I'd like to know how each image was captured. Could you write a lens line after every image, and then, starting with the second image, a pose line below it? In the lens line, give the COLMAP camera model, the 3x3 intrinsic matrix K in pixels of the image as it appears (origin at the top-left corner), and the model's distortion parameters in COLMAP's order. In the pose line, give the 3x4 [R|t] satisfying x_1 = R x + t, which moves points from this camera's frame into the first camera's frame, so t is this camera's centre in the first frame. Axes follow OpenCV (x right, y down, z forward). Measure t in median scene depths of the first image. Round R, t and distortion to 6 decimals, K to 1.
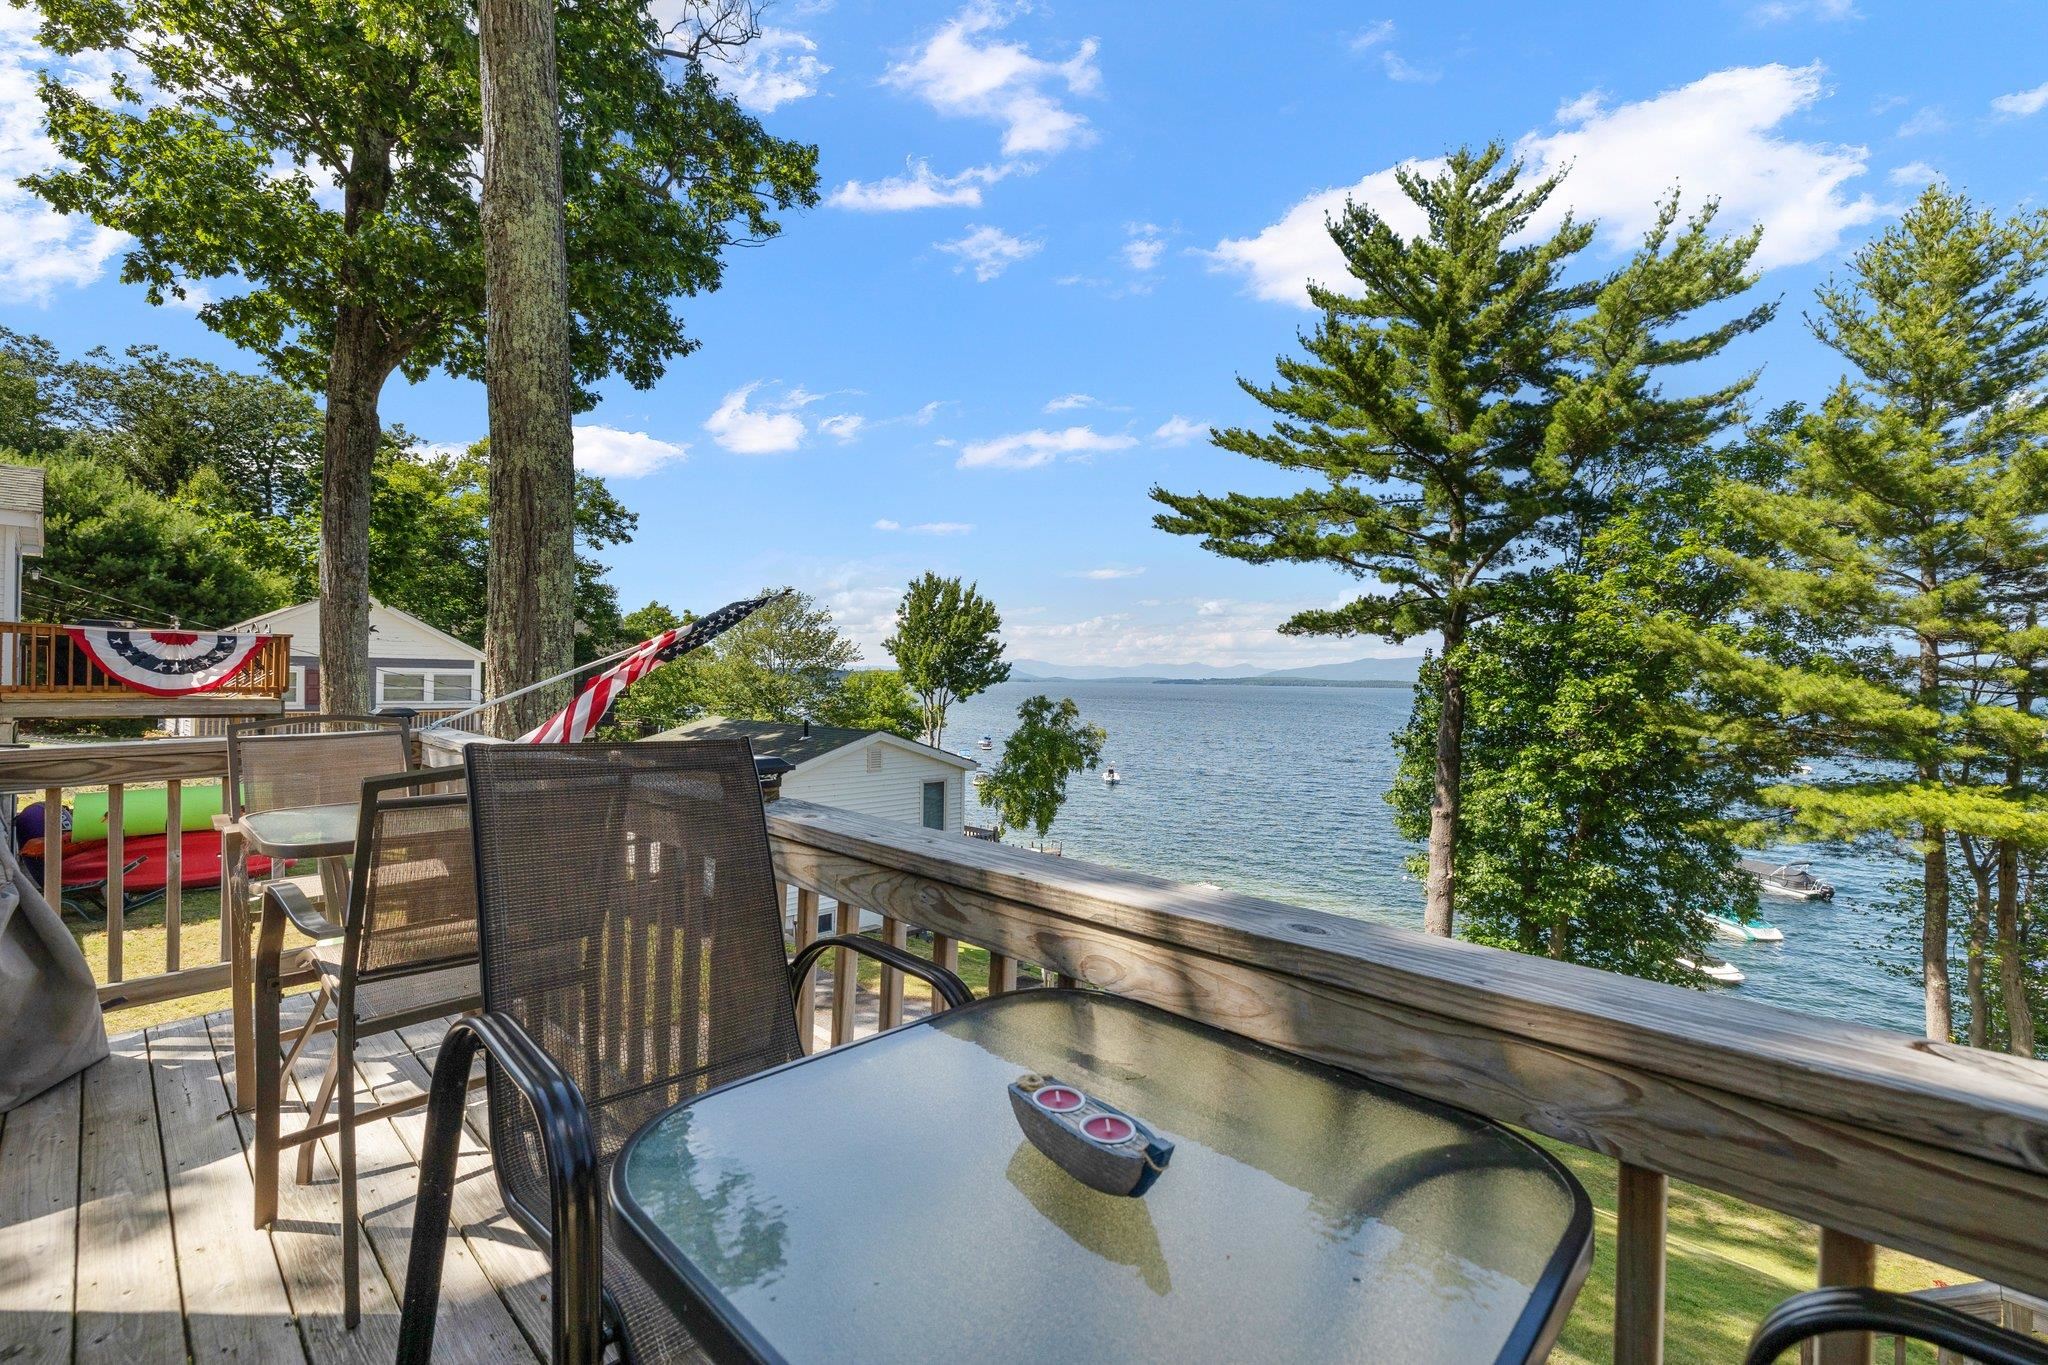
lens RADIAL K [[865.7, 0, 1006.1], [0, 865.7, 672.8], [0, 0, 1]] dist [0.000547, 0.000210]
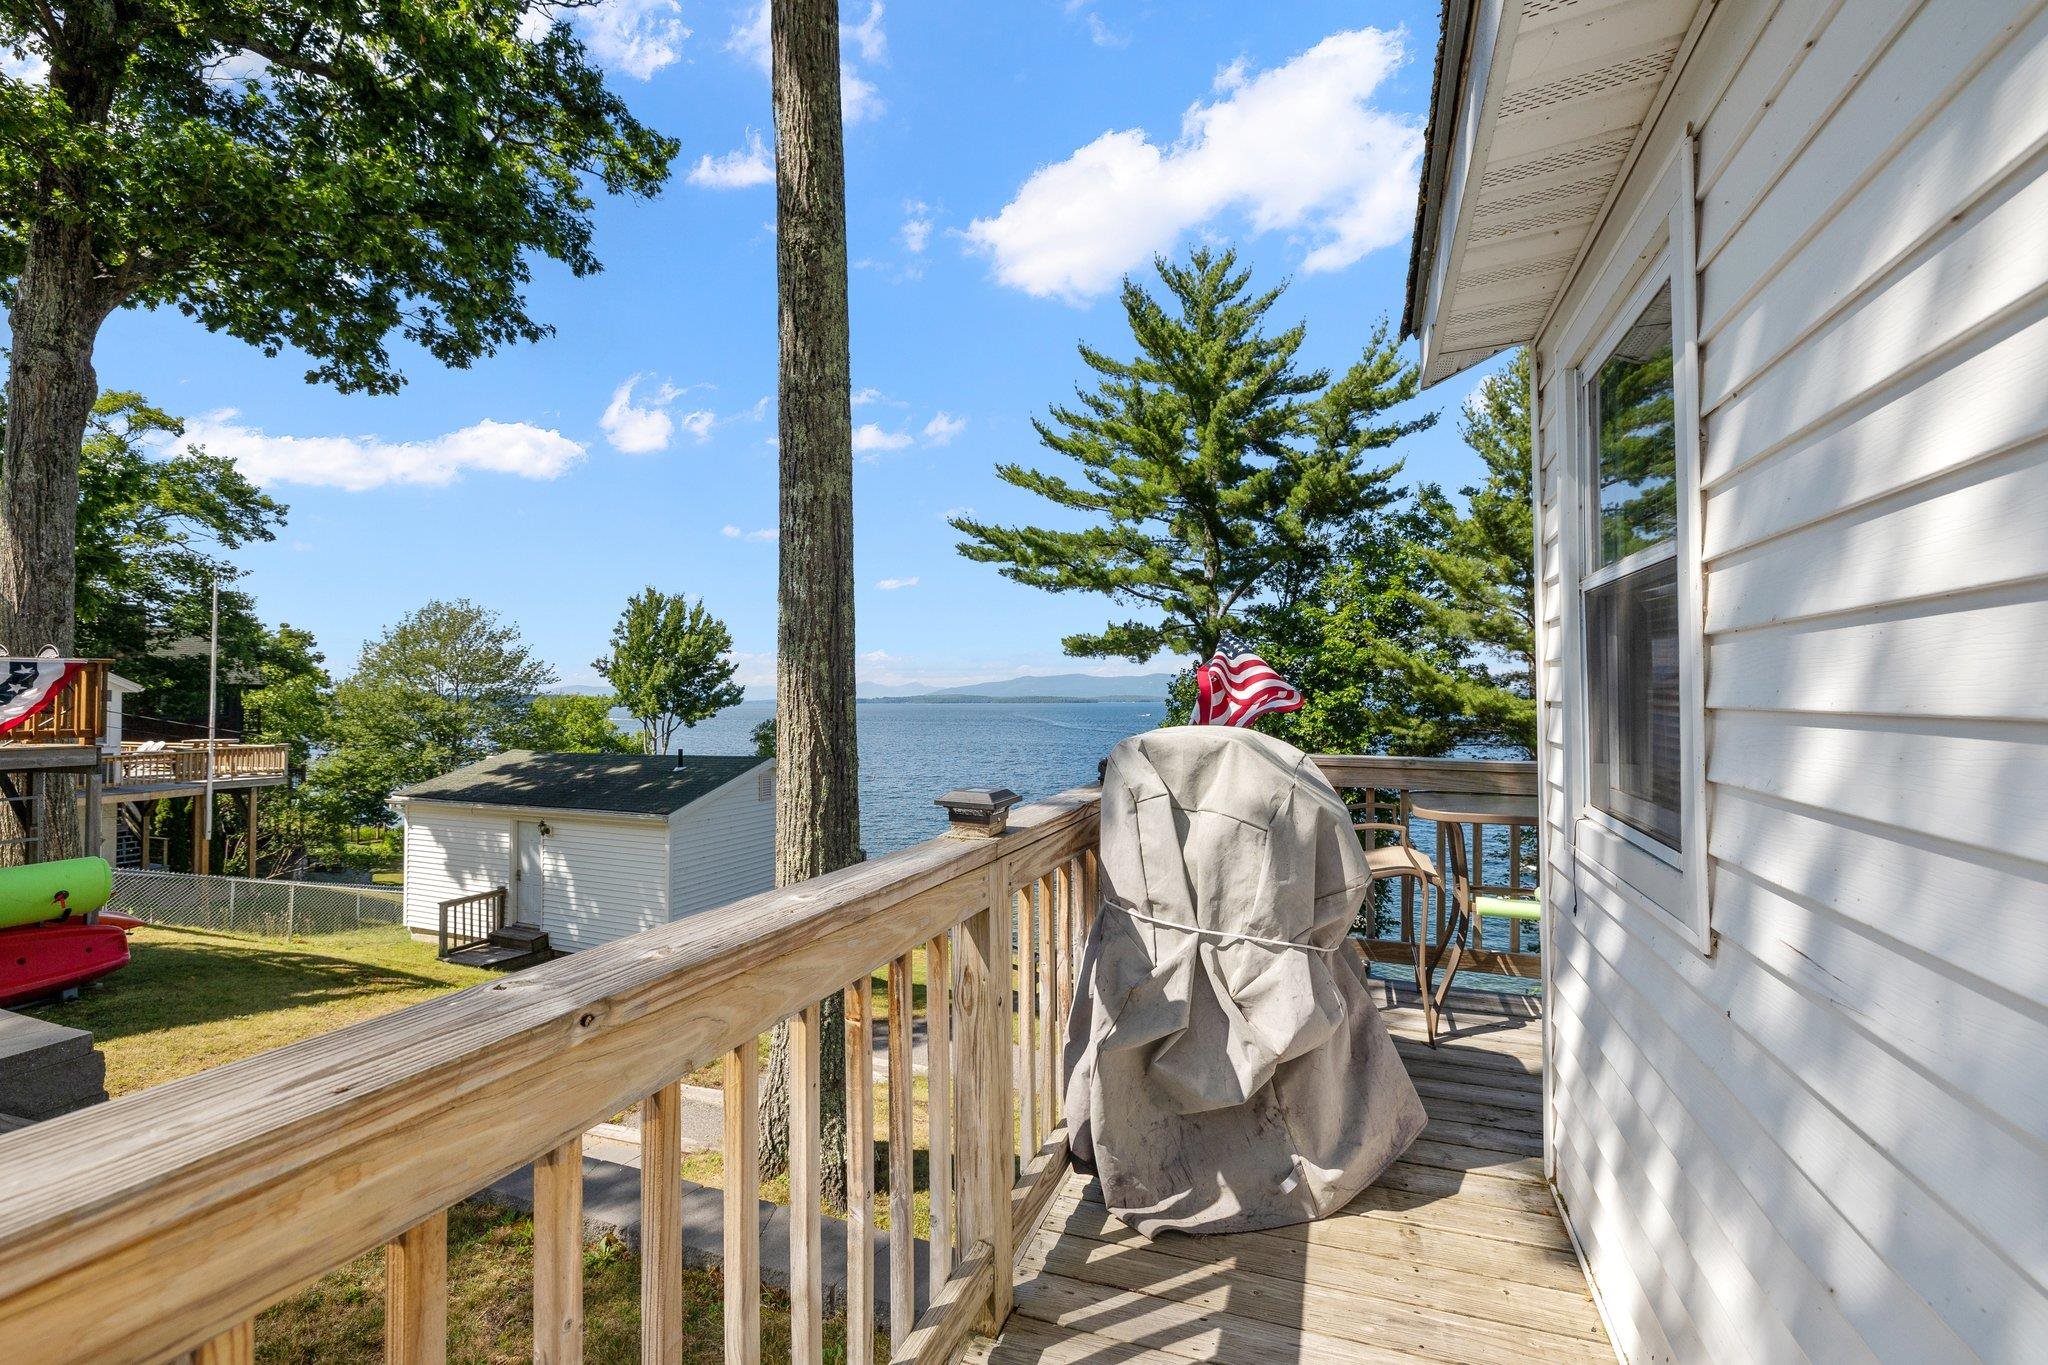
lens RADIAL K [[865.7, 0, 1017.4], [0, 865.7, 671.2], [0, 0, 1]] dist [0.000547, 0.000210]
pose [[0.927165, -0.006764, 0.374593, -0.169331], [0.015845, 0.999650, -0.021169, -0.002671], [-0.374319, 0.025562, 0.926948, 0.002136]]
